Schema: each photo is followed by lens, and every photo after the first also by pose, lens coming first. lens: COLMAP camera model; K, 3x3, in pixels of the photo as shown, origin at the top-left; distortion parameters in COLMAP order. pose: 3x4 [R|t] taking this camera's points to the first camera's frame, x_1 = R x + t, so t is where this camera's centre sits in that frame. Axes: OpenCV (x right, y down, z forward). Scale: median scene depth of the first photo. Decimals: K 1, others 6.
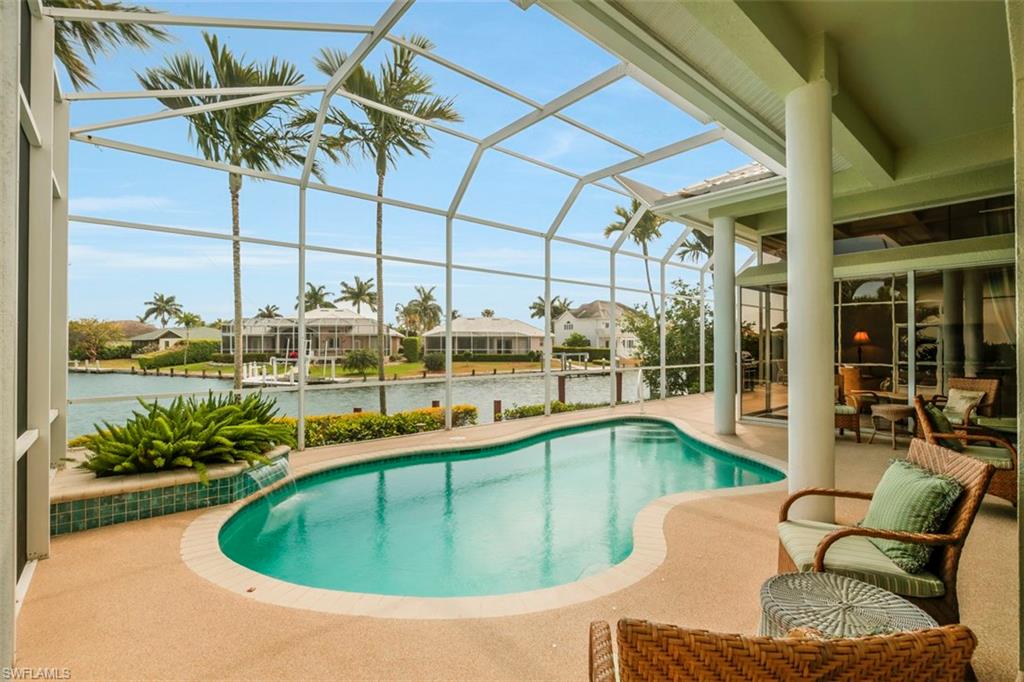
lens RADIAL K [[469.9, 0, 509.1], [0, 469.9, 343.5], [0, 0, 1]] dist [-0.006194, 0.000916]
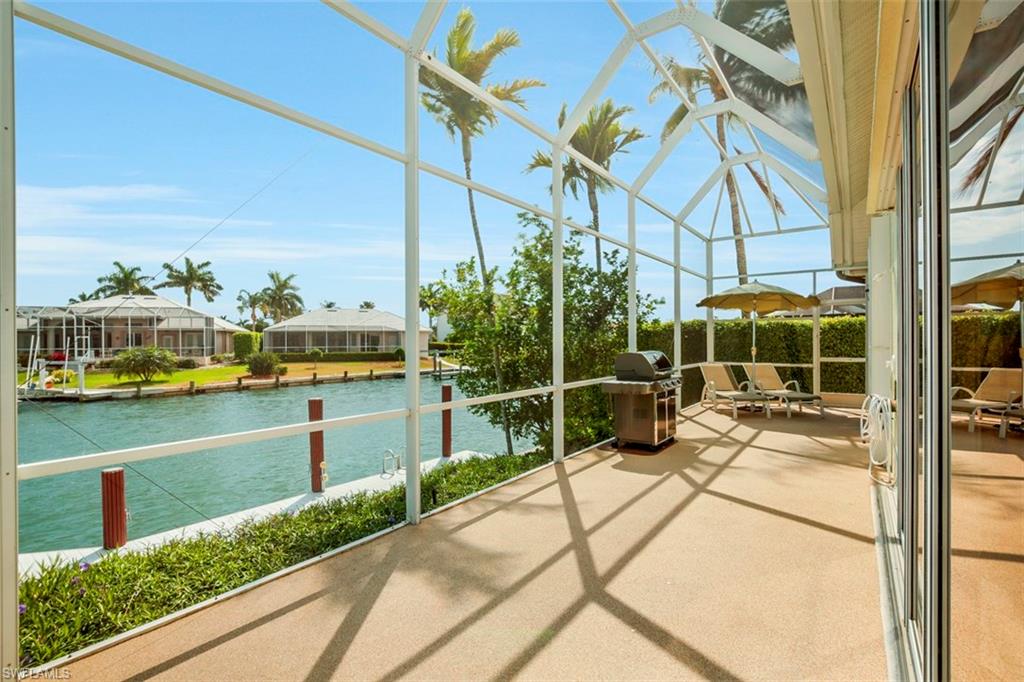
lens RADIAL K [[469.9, 0, 506.5], [0, 469.9, 343.5], [0, 0, 1]] dist [-0.006194, 0.000916]
pose [[0.978338, -0.006730, 0.206902, 0.056071], [0.004867, 0.999943, 0.009514, 0.000626], [-0.206954, -0.008301, 0.978315, 0.124210]]
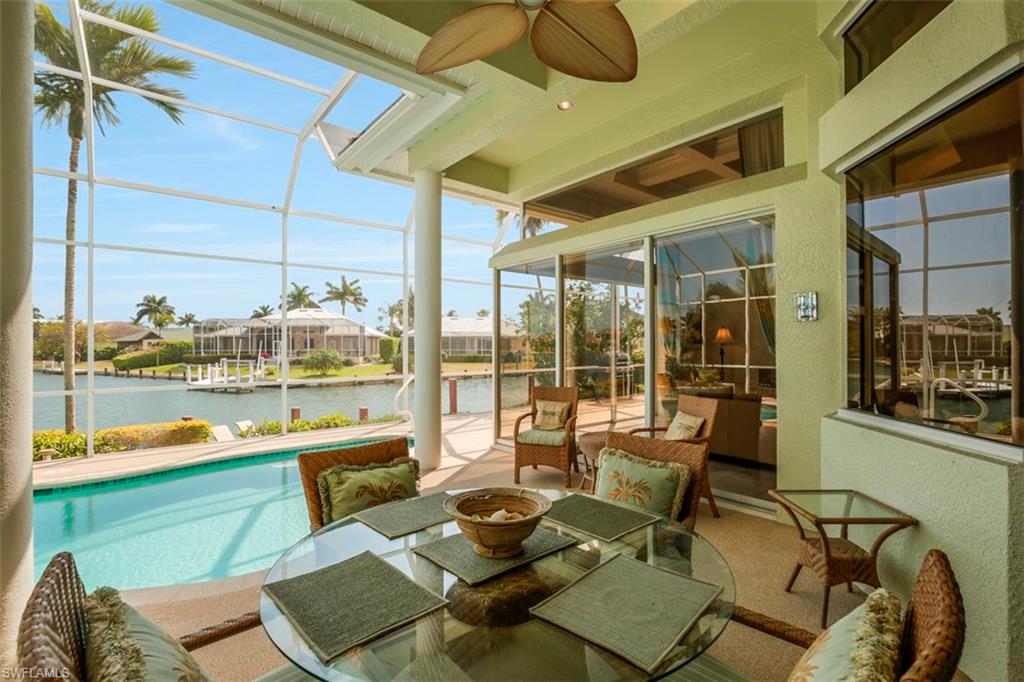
lens RADIAL K [[469.9, 0, 508.1], [0, 469.9, 343.9], [0, 0, 1]] dist [-0.006194, 0.000916]
pose [[0.999599, -0.002782, -0.028177, 0.065195], [0.002813, 0.999995, 0.001064, -0.000084], [0.028174, -0.001143, 0.999602, 0.029215]]
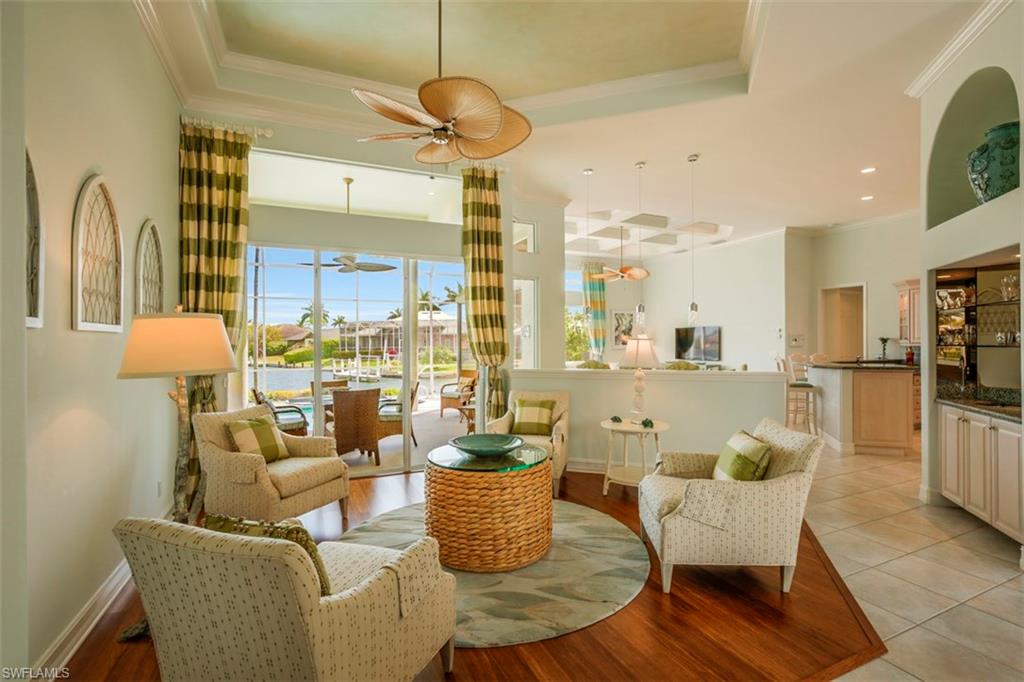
lens RADIAL K [[469.9, 0, 508.3], [0, 469.9, 343.2], [0, 0, 1]] dist [-0.006194, 0.000916]
pose [[0.959207, -0.003214, -0.282686, 0.120732], [0.004628, 0.999980, 0.004336, -0.001643], [0.282667, -0.005467, 0.959203, -0.026994]]
